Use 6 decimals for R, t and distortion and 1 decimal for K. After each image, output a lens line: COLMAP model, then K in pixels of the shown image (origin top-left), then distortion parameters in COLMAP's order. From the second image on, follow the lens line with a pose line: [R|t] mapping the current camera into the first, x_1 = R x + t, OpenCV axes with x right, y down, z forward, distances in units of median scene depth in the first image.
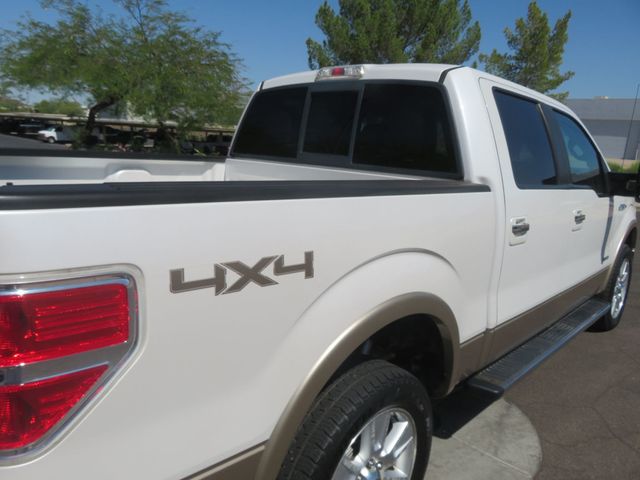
lens RADIAL K [[492.2, 0, 320.0], [0, 492.2, 240.0], [0, 0, 1]] dist [-0.012552, 0.001448]
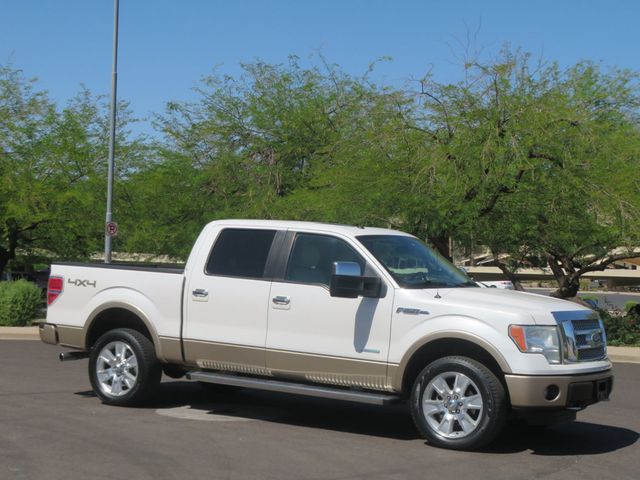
lens RADIAL K [[1033.8, 0, 320.0], [0, 1033.8, 240.0], [0, 0, 1]] dist [0.009973, 0.069643]
pose [[0.216790, -0.076907, -0.973184, 2.825689], [-0.229431, 0.964956, -0.127366, 0.116994], [0.948875, 0.250890, 0.191548, 0.343772]]
